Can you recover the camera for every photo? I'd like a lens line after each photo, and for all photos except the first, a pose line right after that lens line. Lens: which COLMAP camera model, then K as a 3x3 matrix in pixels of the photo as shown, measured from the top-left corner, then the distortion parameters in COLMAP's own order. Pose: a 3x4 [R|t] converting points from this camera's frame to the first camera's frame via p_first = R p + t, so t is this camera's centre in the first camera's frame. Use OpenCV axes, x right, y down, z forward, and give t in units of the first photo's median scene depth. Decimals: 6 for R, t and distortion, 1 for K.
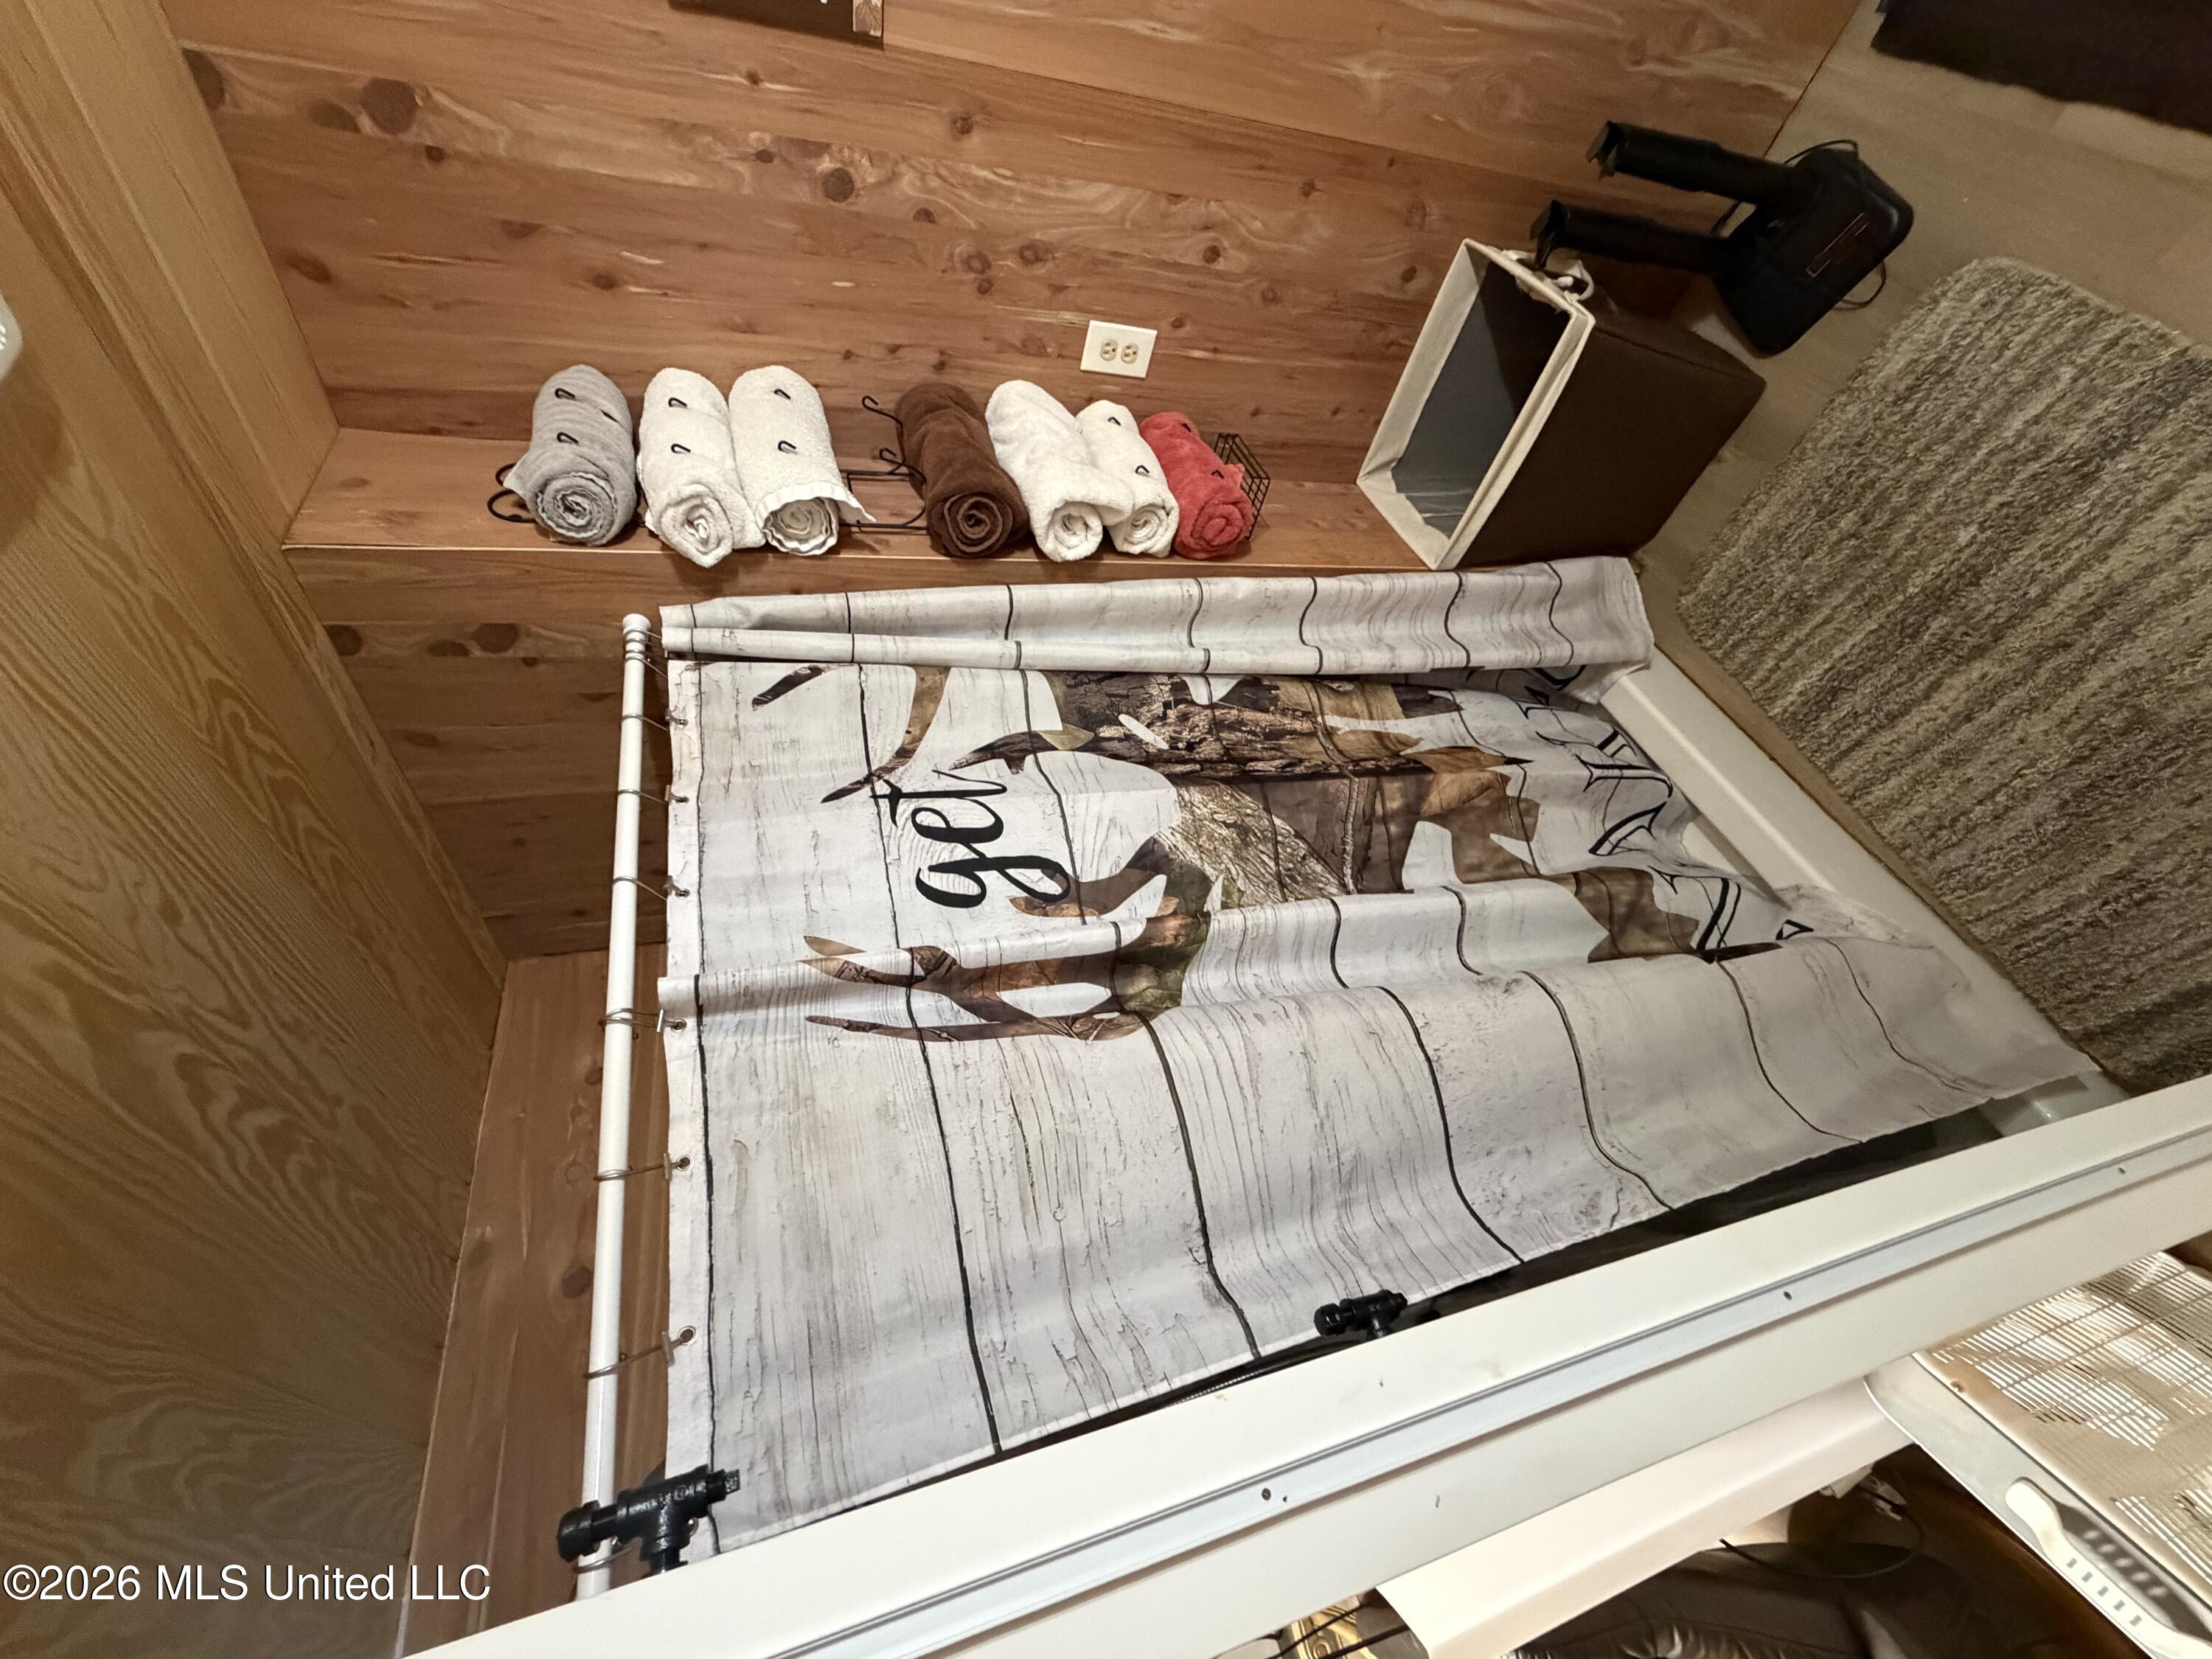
lens RADIAL K [[878.0, 0, 1099.9], [0, 878.0, 827.1], [0, 0, 1]] dist [-0.000815, -0.000112]
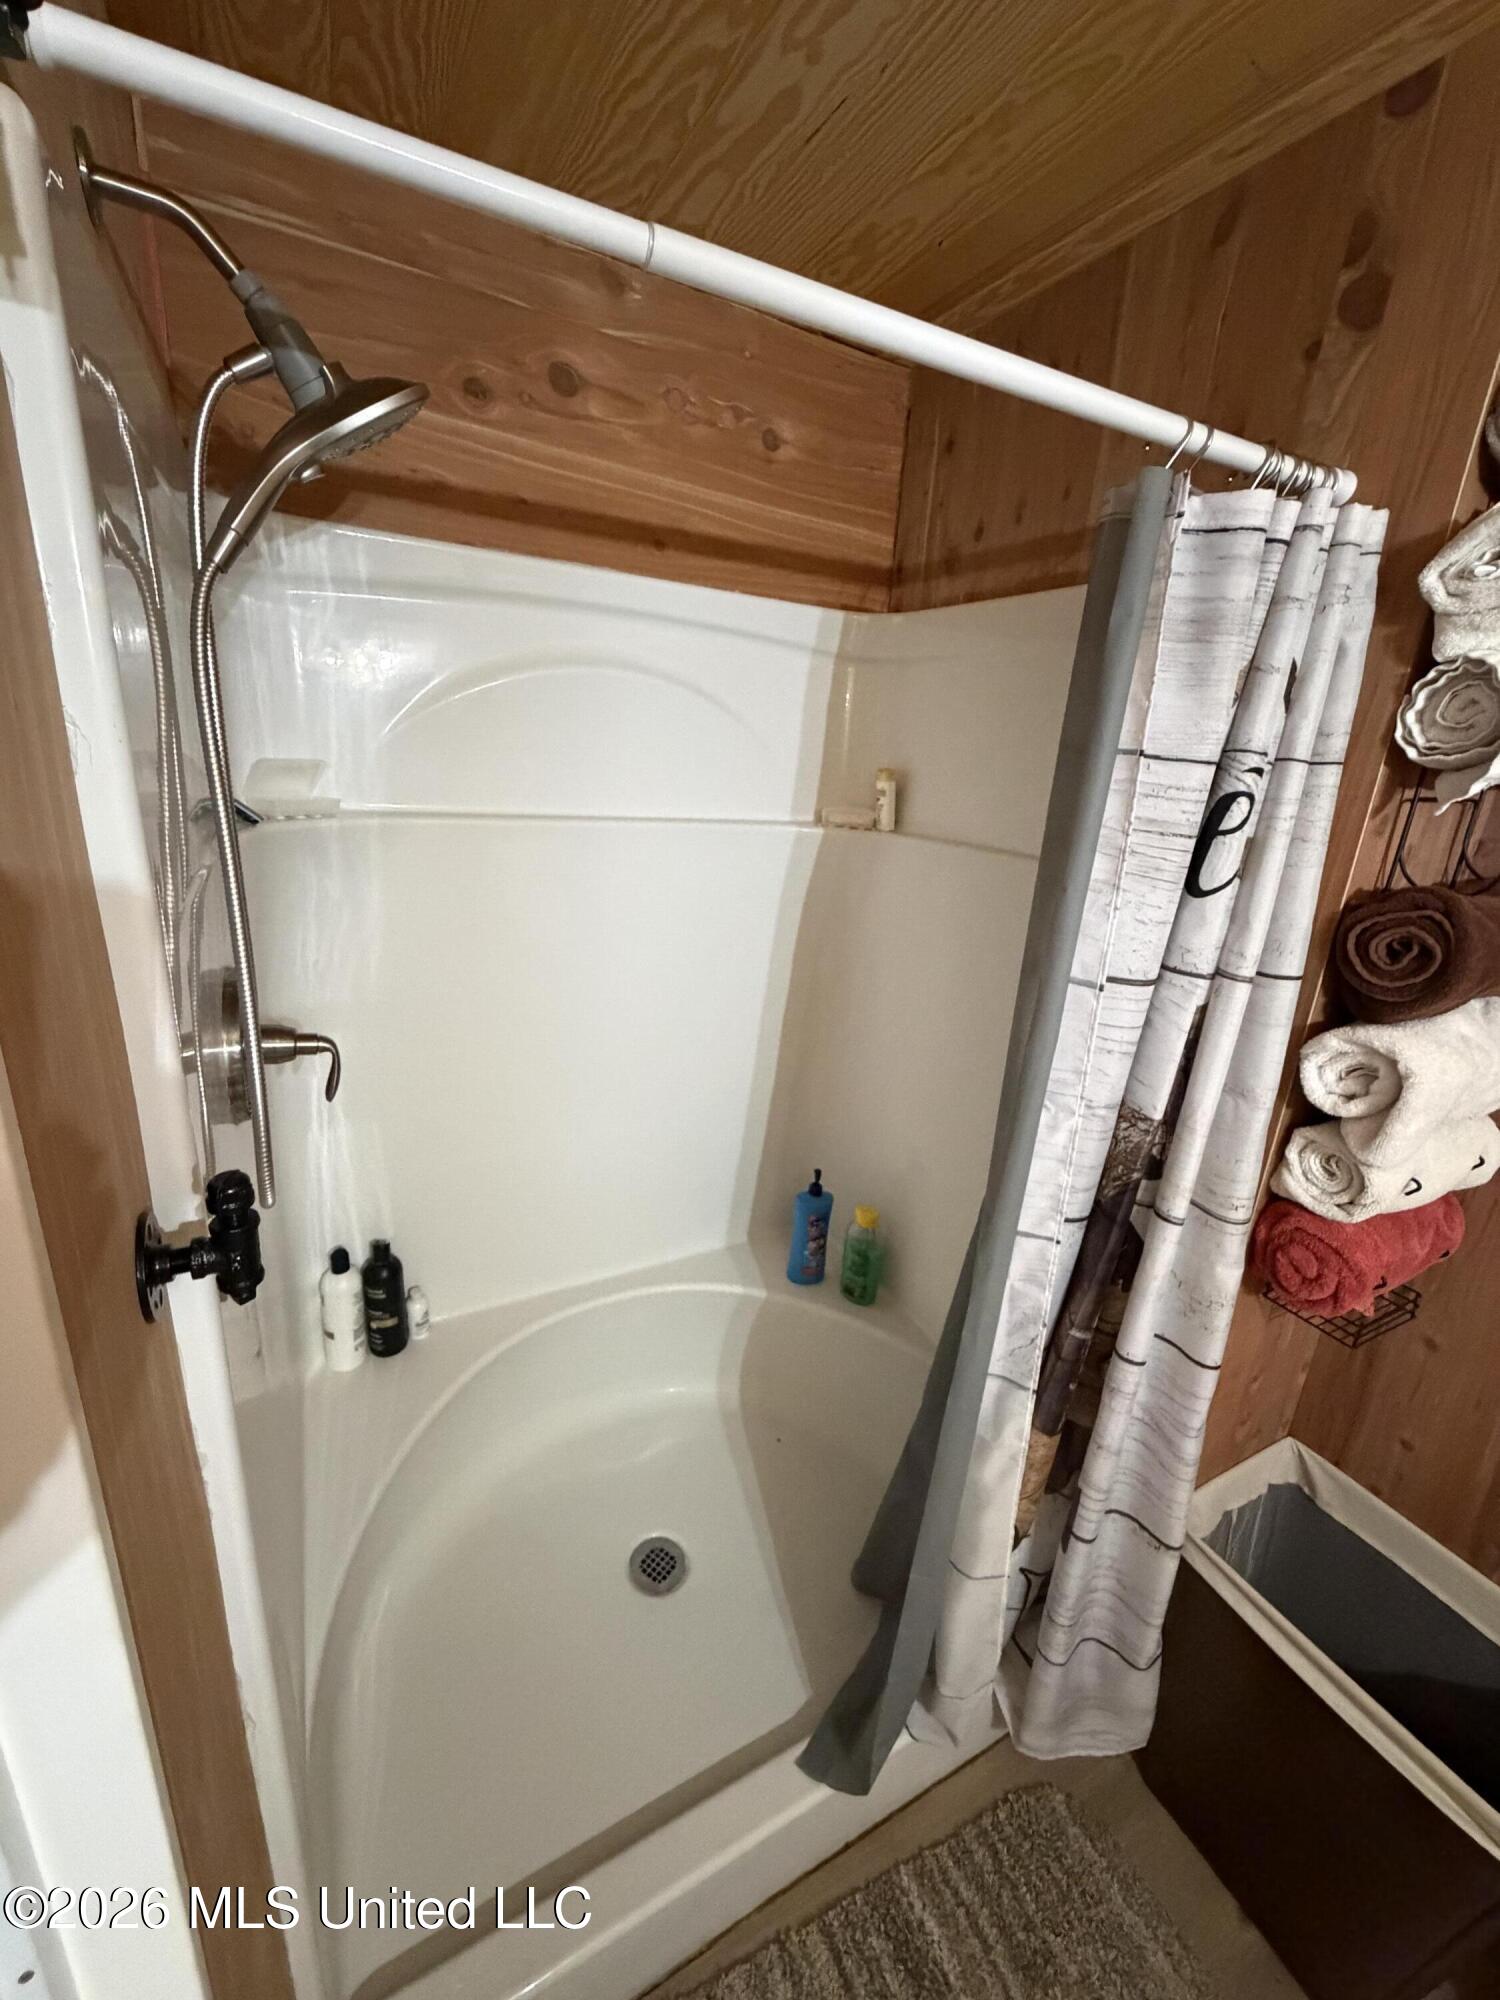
lens RADIAL K [[793.9, 0, 748.7], [0, 793.9, 993.5], [0, 0, 1]] dist [-0.000815, -0.000112]
pose [[-0.209290, 0.977659, -0.019530, 0.018205], [-0.962899, -0.202568, 0.178305, 0.045244], [0.170365, 0.056122, 0.983782, 0.228868]]
